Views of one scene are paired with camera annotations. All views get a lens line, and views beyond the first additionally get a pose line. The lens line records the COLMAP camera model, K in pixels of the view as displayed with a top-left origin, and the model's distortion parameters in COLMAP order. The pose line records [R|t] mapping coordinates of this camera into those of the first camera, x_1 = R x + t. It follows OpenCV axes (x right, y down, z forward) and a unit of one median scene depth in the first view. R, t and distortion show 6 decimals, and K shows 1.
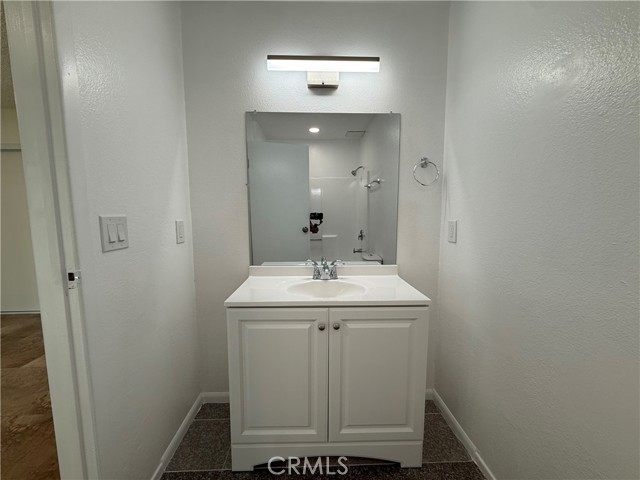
lens RADIAL K [[256.7, 0, 320.9], [0, 256.7, 233.8], [0, 0, 1]] dist [-0.000506, 0.000001]
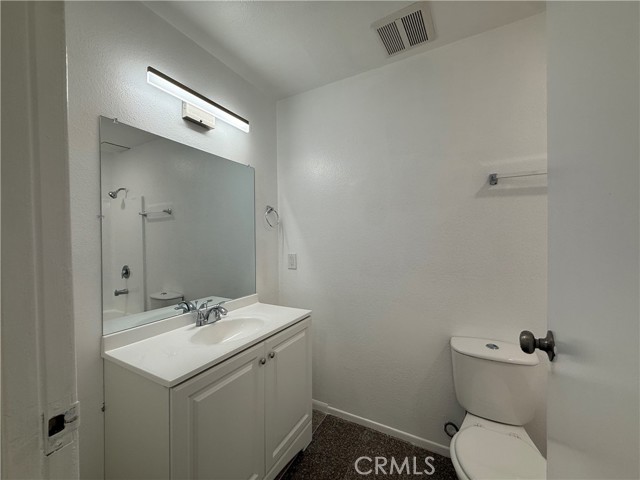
lens RADIAL K [[253.3, 0, 323.2], [0, 253.3, 229.5], [0, 0, 1]] dist [0.000862, 0.000155]
pose [[0.496941, 0.027880, 0.867337, -0.596131], [0.071225, 0.994801, -0.072786, -0.066276], [-0.864857, 0.097946, 0.492371, 0.152028]]
